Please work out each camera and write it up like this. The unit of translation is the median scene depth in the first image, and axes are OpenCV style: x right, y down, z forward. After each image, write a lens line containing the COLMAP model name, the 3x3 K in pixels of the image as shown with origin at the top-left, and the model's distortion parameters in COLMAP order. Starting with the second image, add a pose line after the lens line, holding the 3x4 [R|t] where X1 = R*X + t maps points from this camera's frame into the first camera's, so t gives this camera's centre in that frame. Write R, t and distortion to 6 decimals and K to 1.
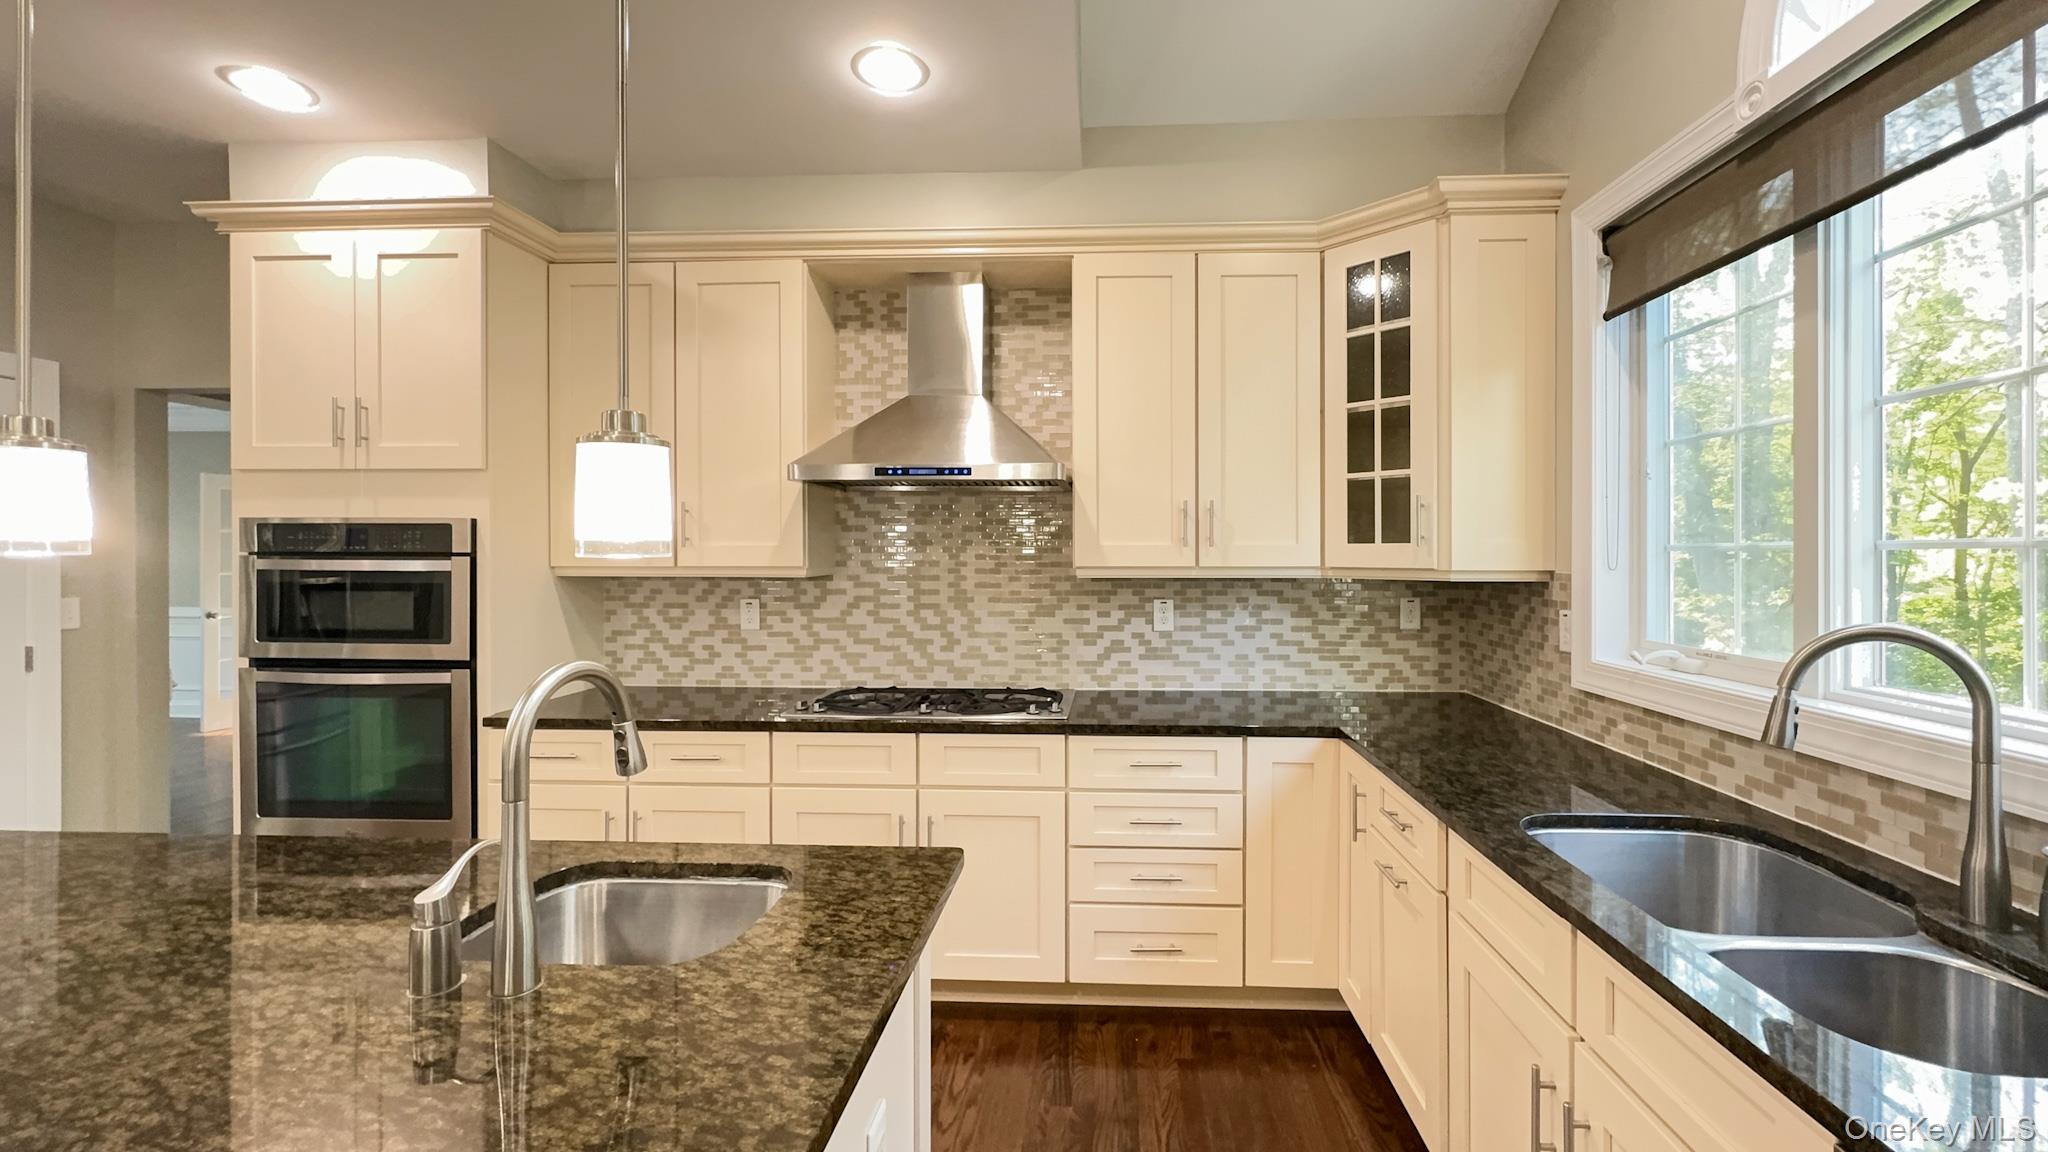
lens RADIAL K [[846.7, 0, 1069.6], [0, 846.7, 552.7], [0, 0, 1]] dist [-0.002273, 0.000131]
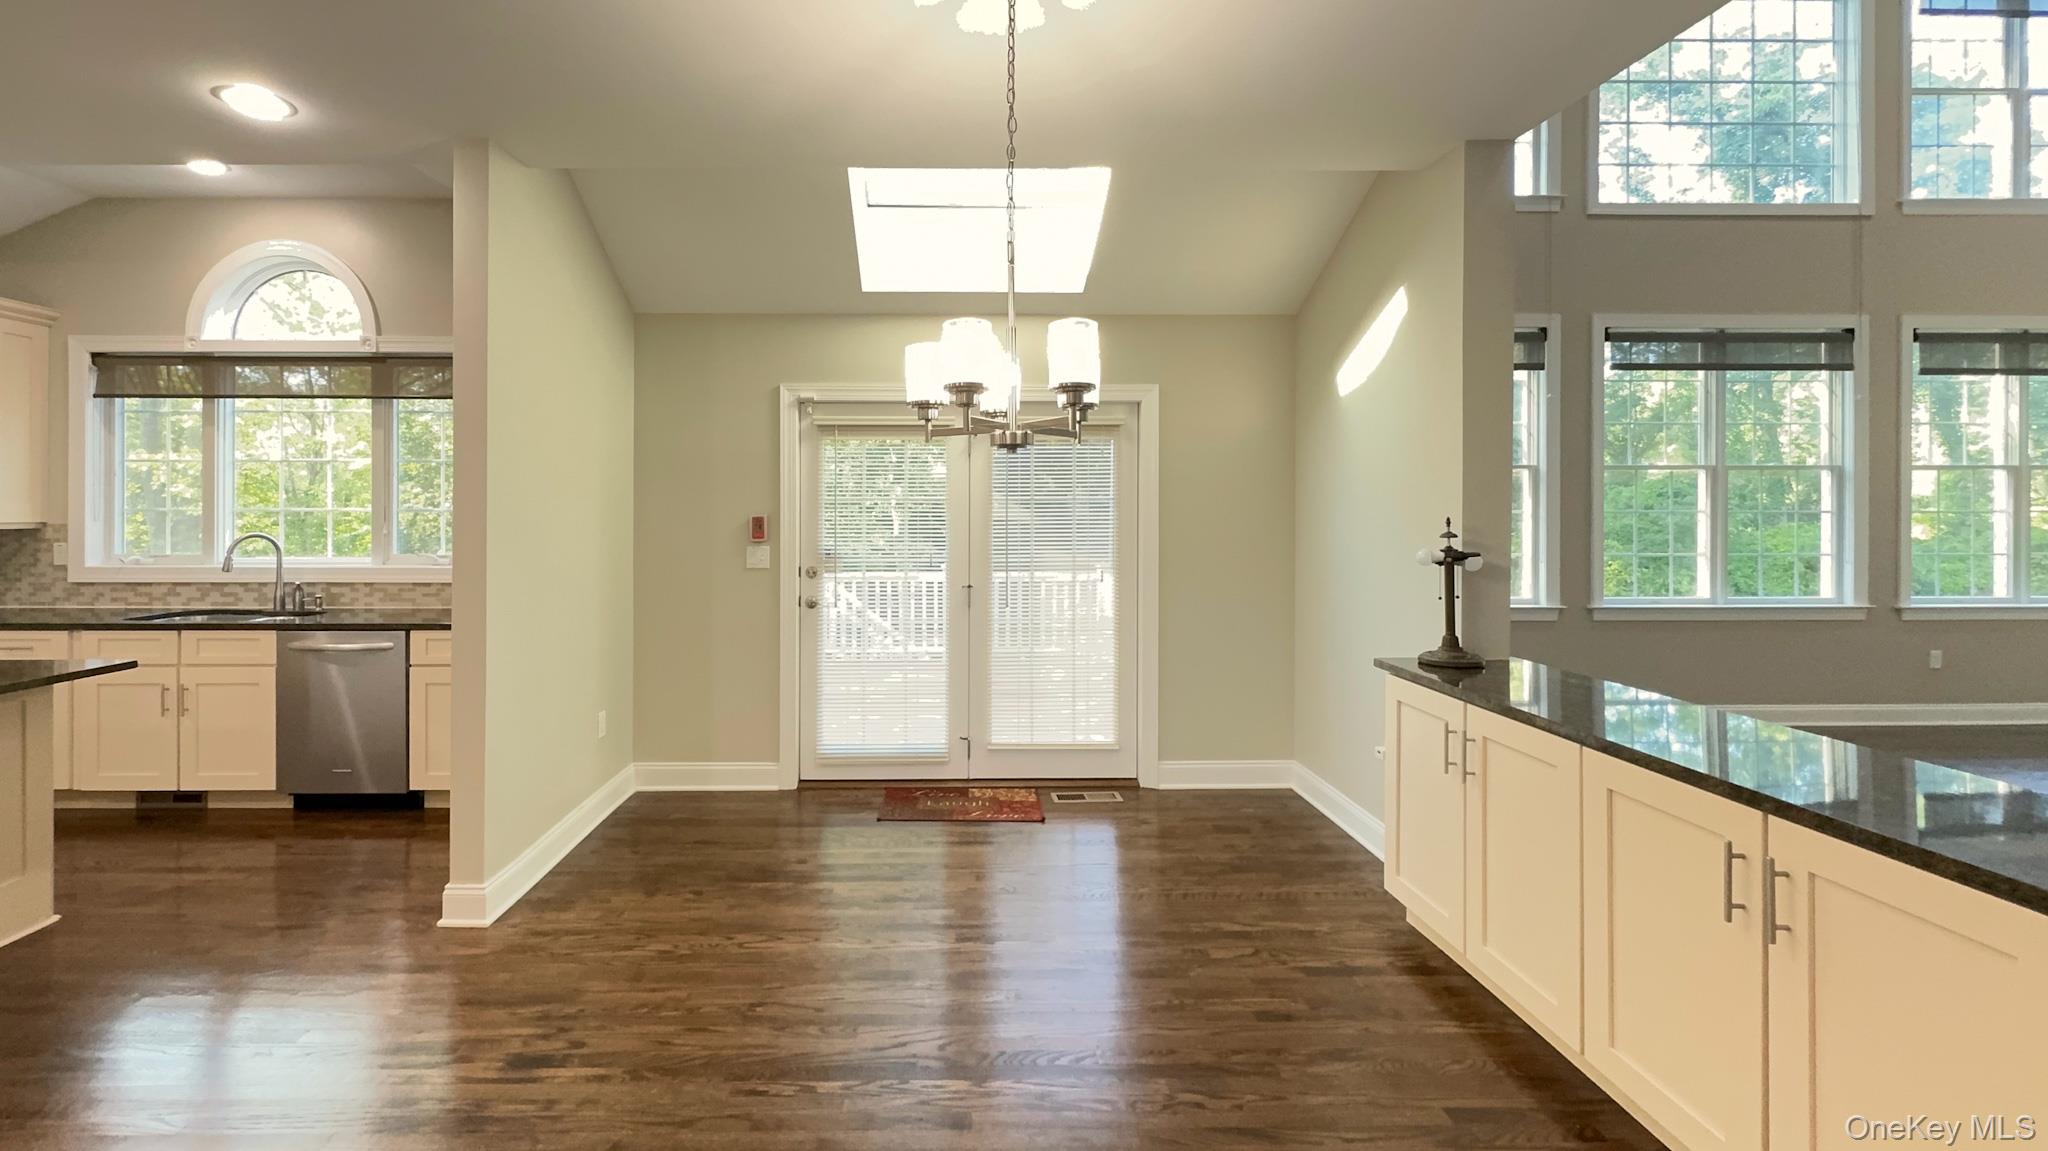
lens RADIAL K [[846.7, 0, 953.0], [0, 846.7, 512.4], [0, 0, 1]] dist [-0.002273, 0.000131]
pose [[-0.052374, -0.000203, 0.998628, -1.074565], [0.000535, 1.000000, 0.000232, 0.000777], [-0.998627, 0.000547, -0.052374, -0.682770]]
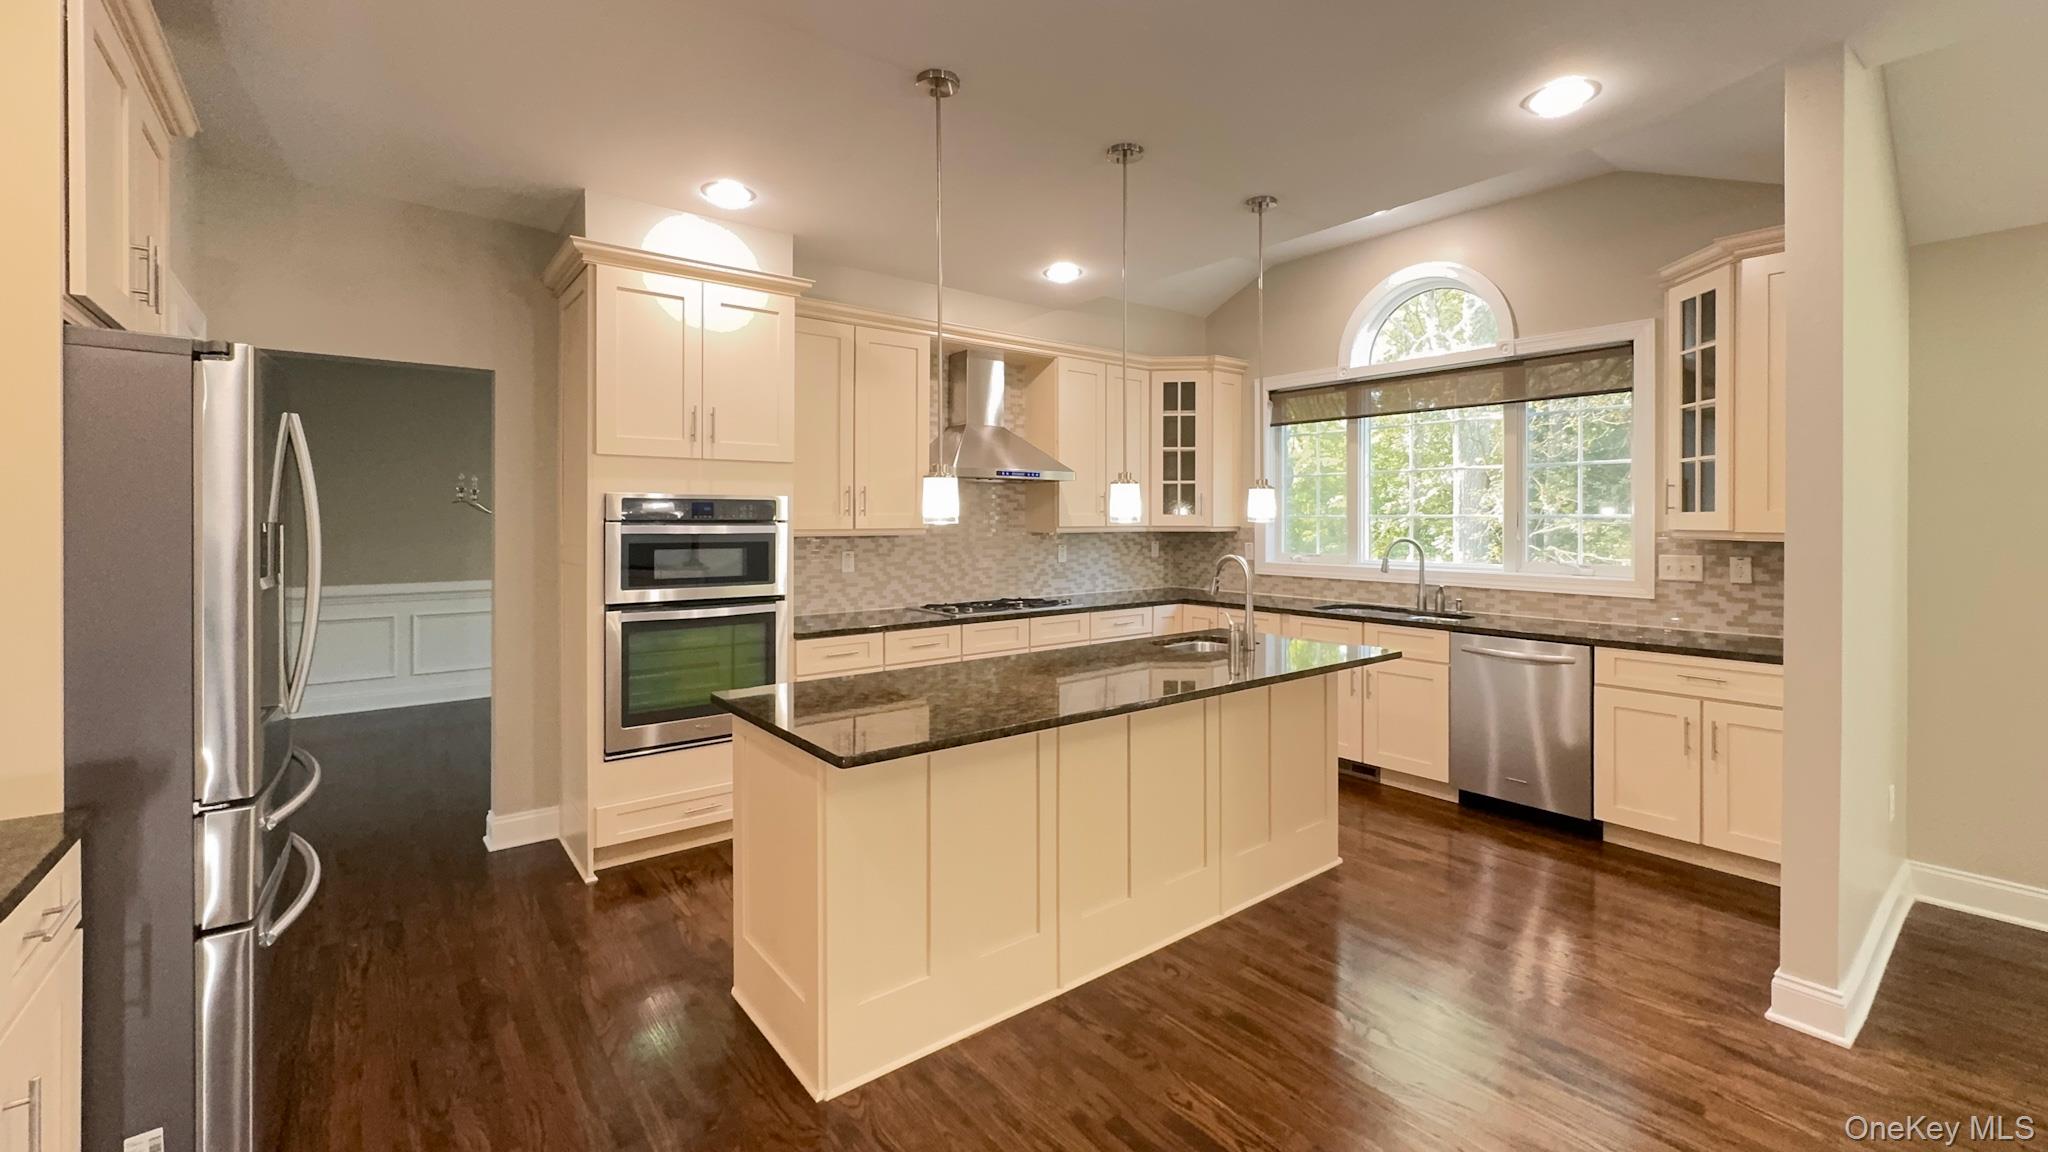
lens RADIAL K [[846.7, 0, 1027.3], [0, 846.7, 519.3], [0, 0, 1]] dist [-0.002273, 0.000131]
pose [[0.754066, -0.002340, 0.656795, -1.130858], [0.001590, 0.999997, 0.001737, -0.002541], [-0.656797, -0.000266, 0.754067, -0.307278]]
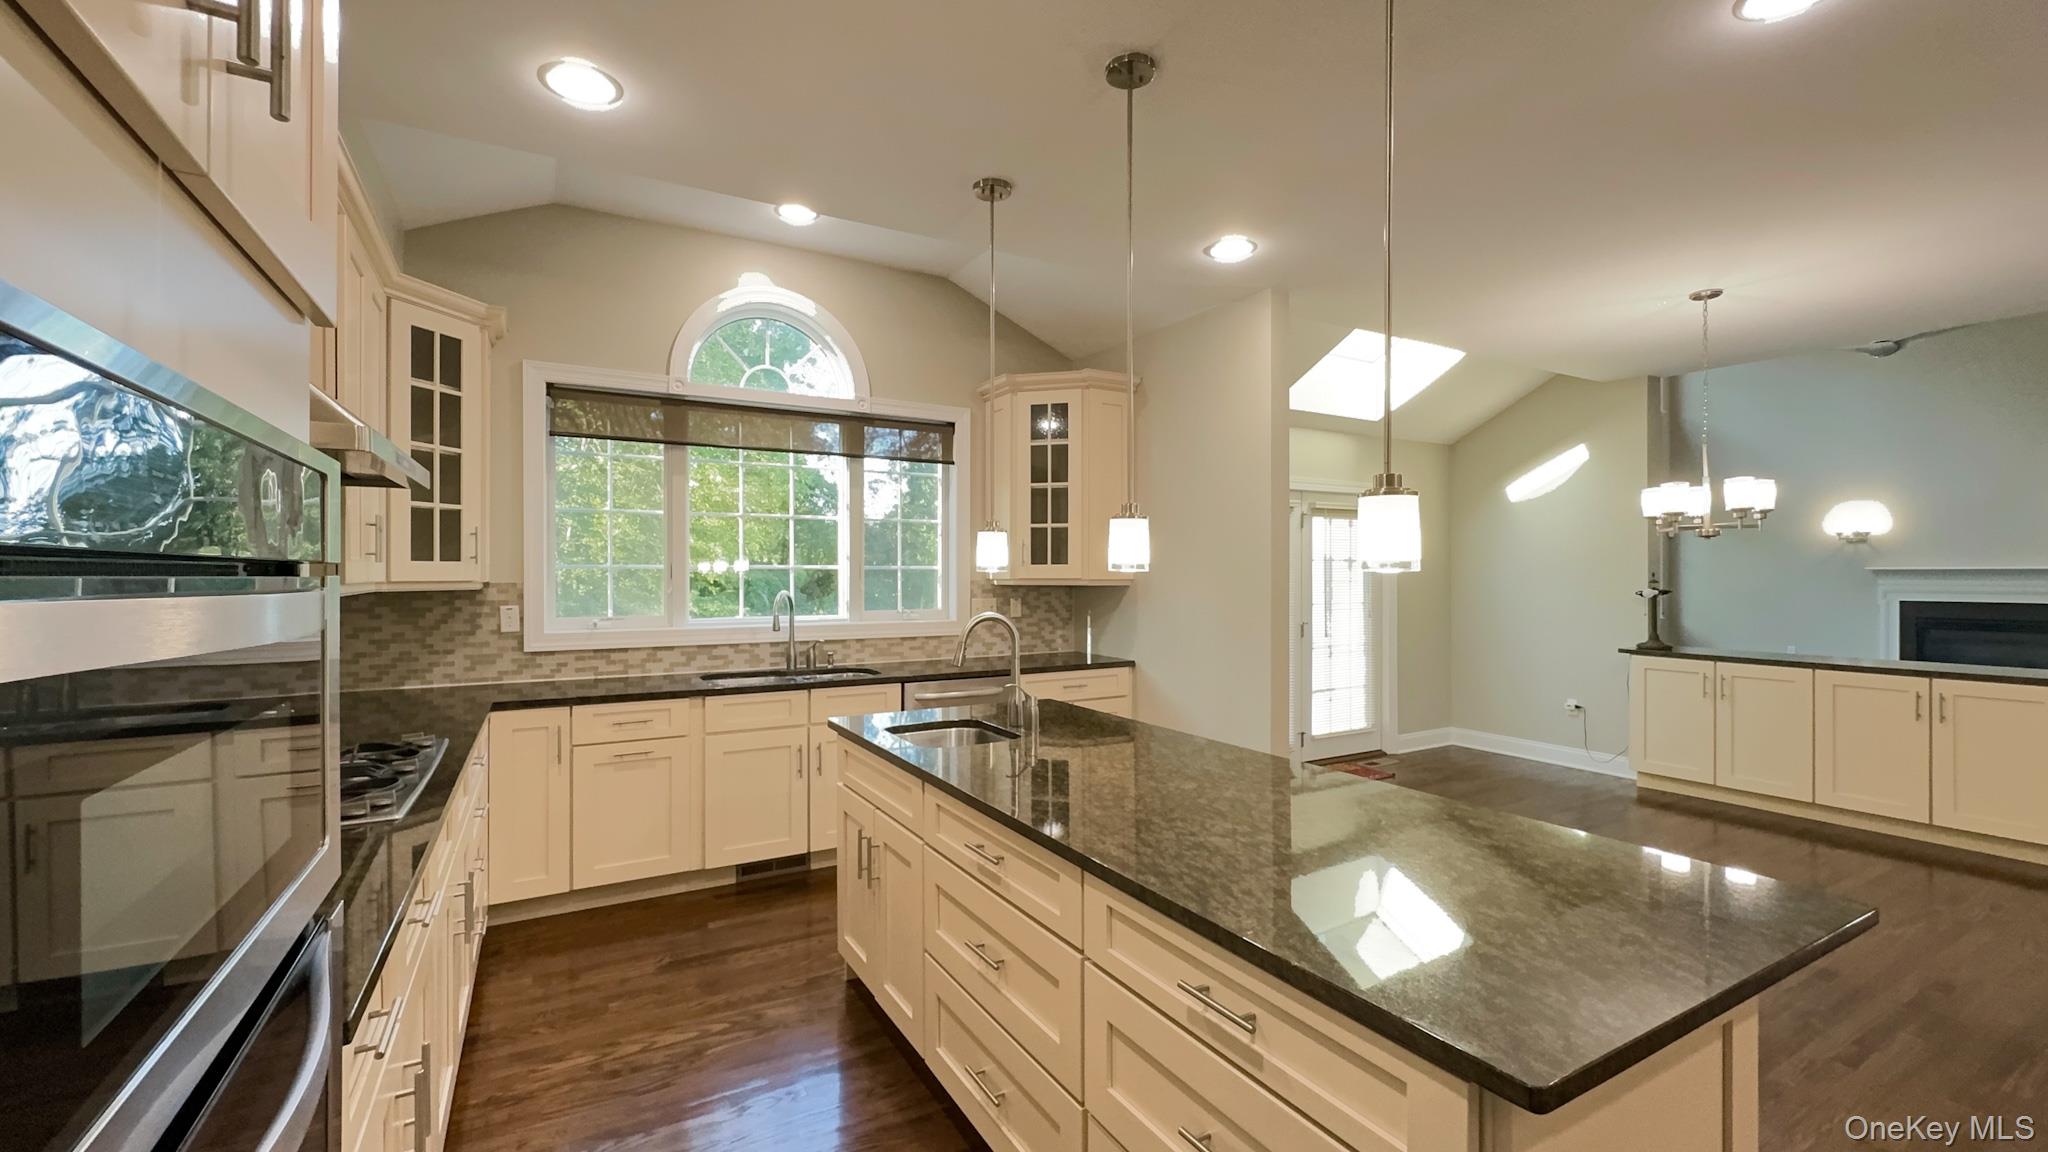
lens RADIAL K [[846.7, 0, 1029.6], [0, 846.7, 569.7], [0, 0, 1]] dist [-0.002273, 0.000131]
pose [[-0.540023, 0.002149, 0.841648, -0.975501], [0.000669, 0.999998, -0.002124, 0.003739], [-0.841650, -0.000584, -0.540023, 0.798323]]
